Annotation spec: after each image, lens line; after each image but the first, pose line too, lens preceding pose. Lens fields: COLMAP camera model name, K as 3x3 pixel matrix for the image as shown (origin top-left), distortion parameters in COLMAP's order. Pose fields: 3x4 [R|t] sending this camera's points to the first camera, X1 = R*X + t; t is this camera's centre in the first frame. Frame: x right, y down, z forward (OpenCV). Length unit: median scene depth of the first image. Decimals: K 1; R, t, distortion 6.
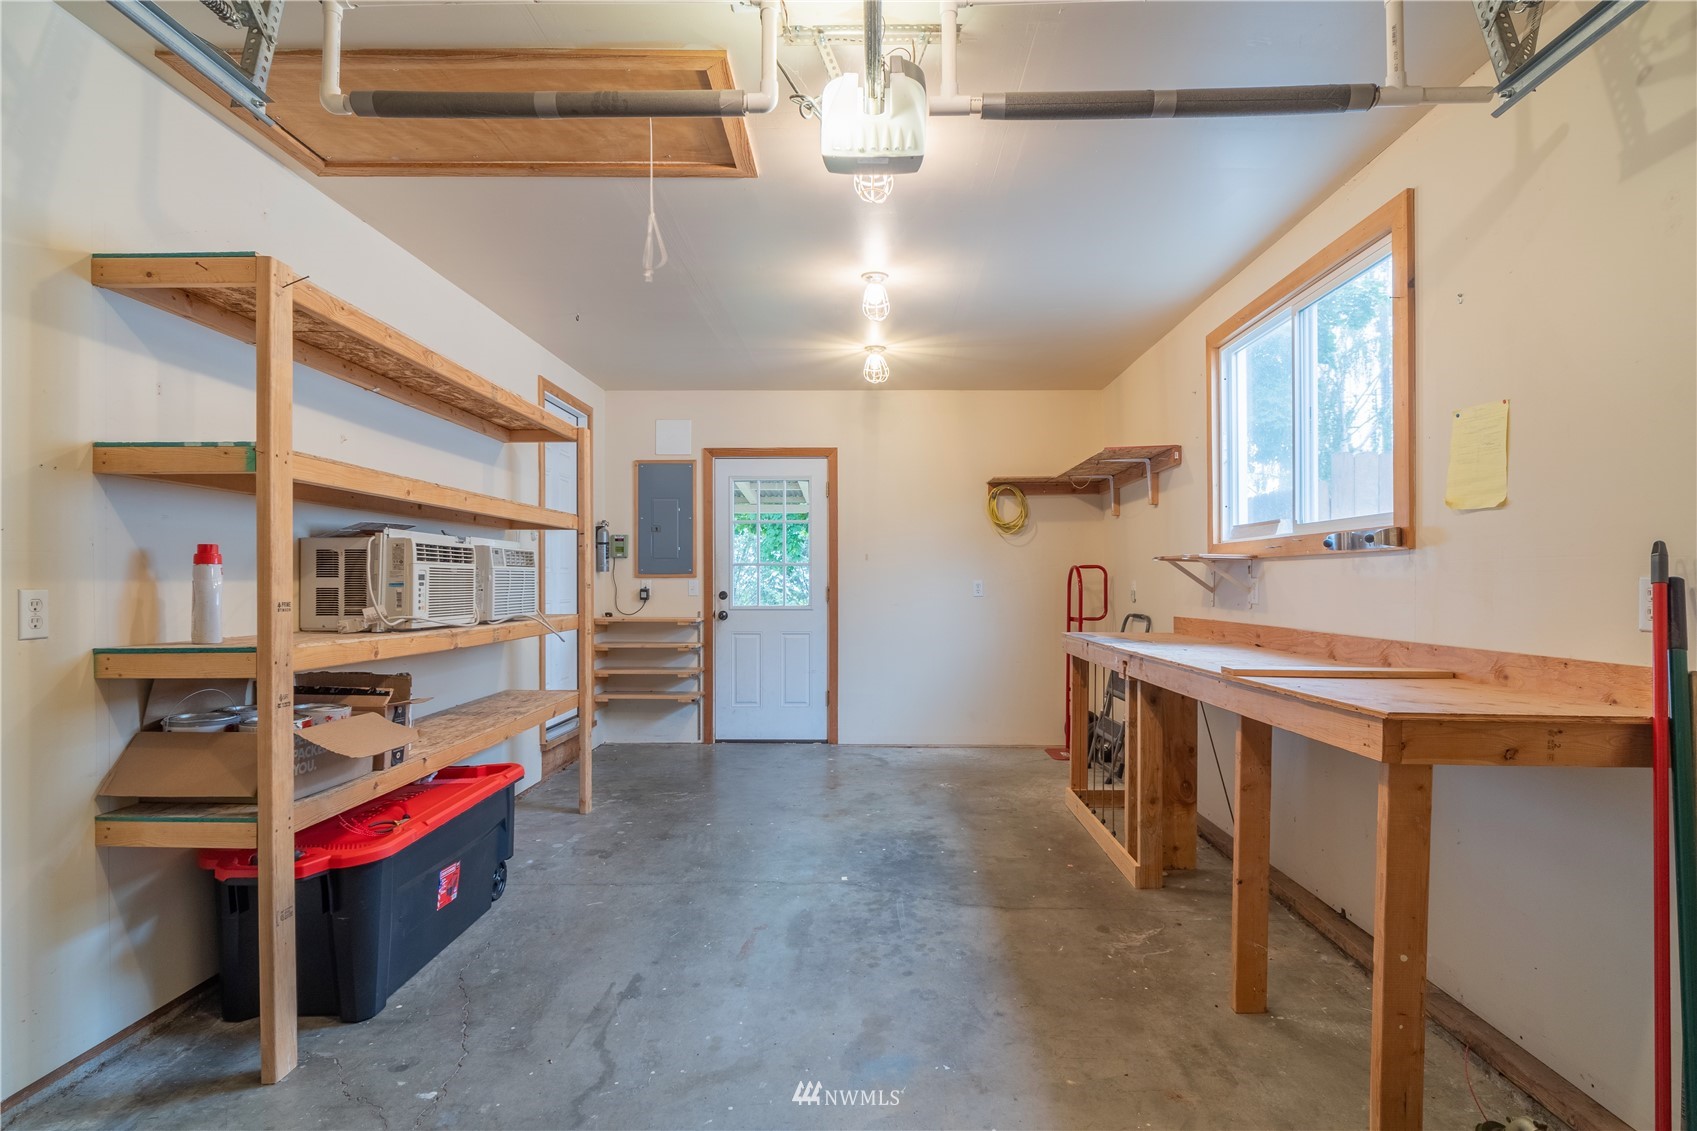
lens RADIAL K [[885.4, 0, 842.2], [0, 885.4, 561.4], [0, 0, 1]] dist [-0.000450, -0.000009]
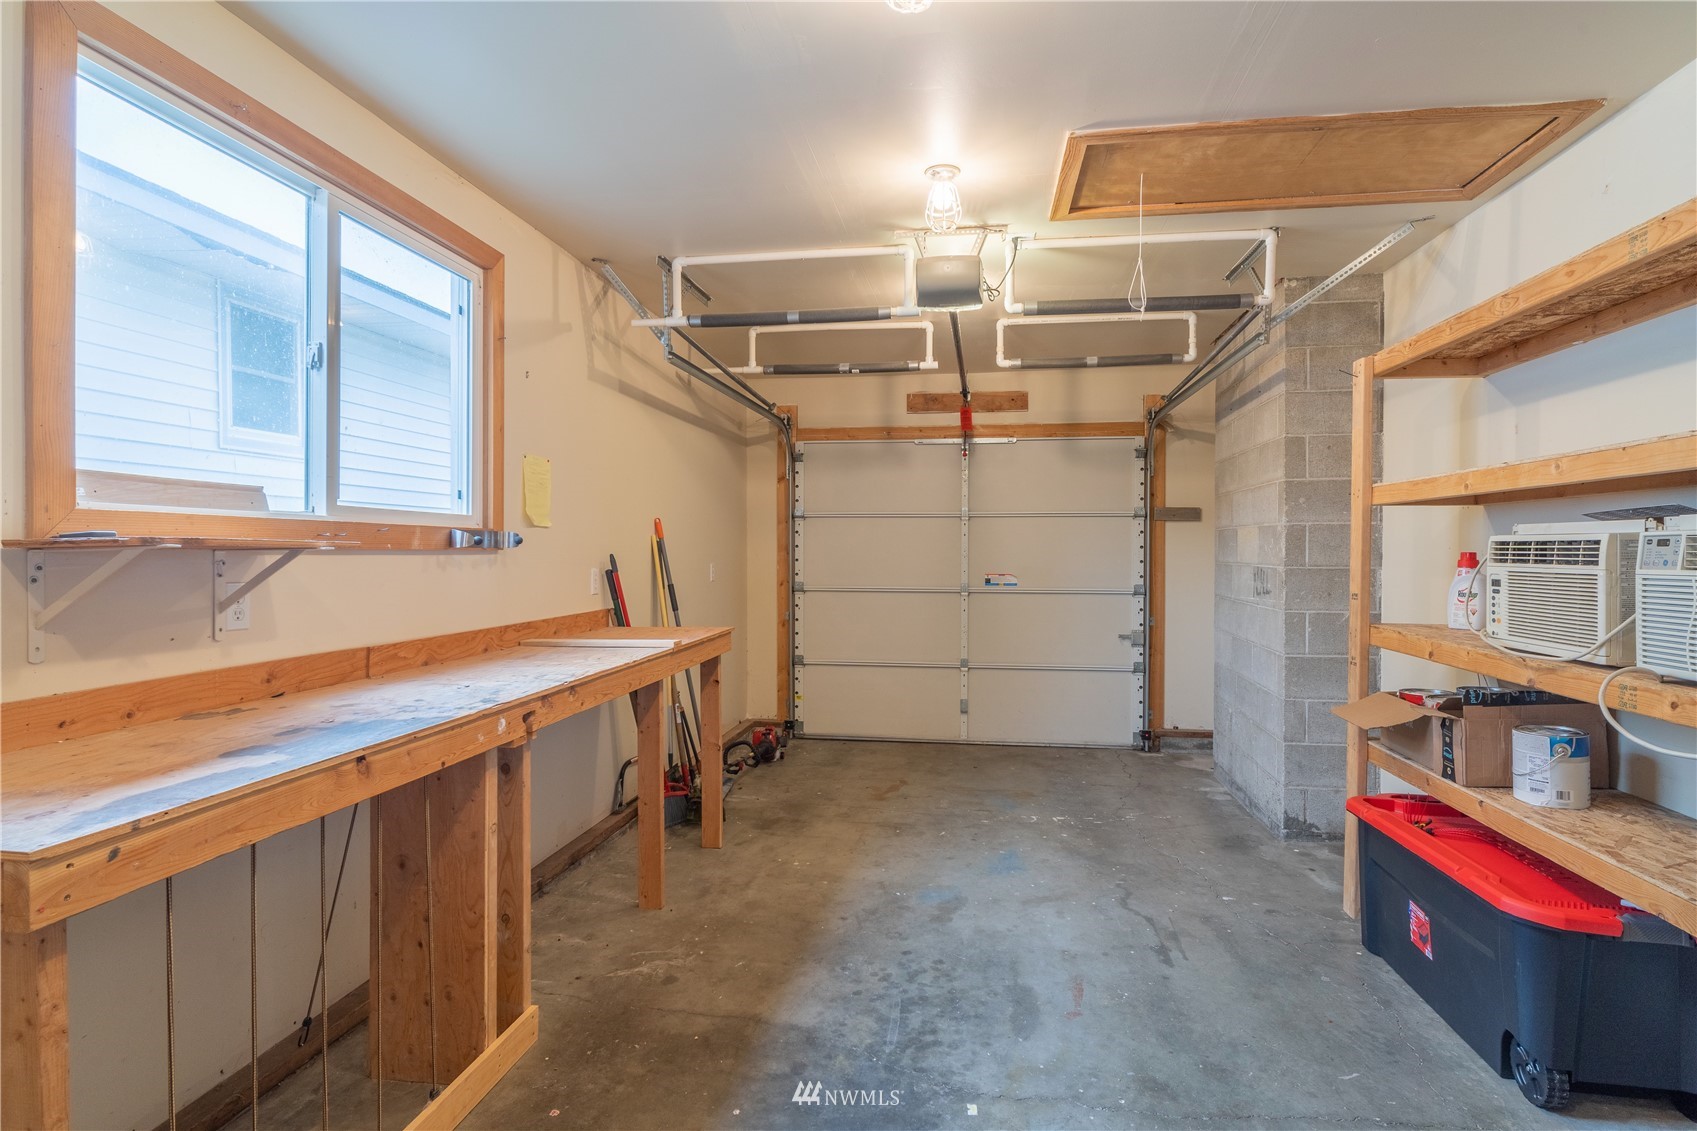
lens RADIAL K [[885.4, 0, 842.2], [0, 885.4, 561.4], [0, 0, 1]] dist [-0.000450, -0.000009]
pose [[-0.992229, -0.005307, 0.124313, 0.020052], [-0.006627, 0.999926, -0.010206, 0.010256], [-0.124250, -0.010950, -0.992191, 1.889750]]
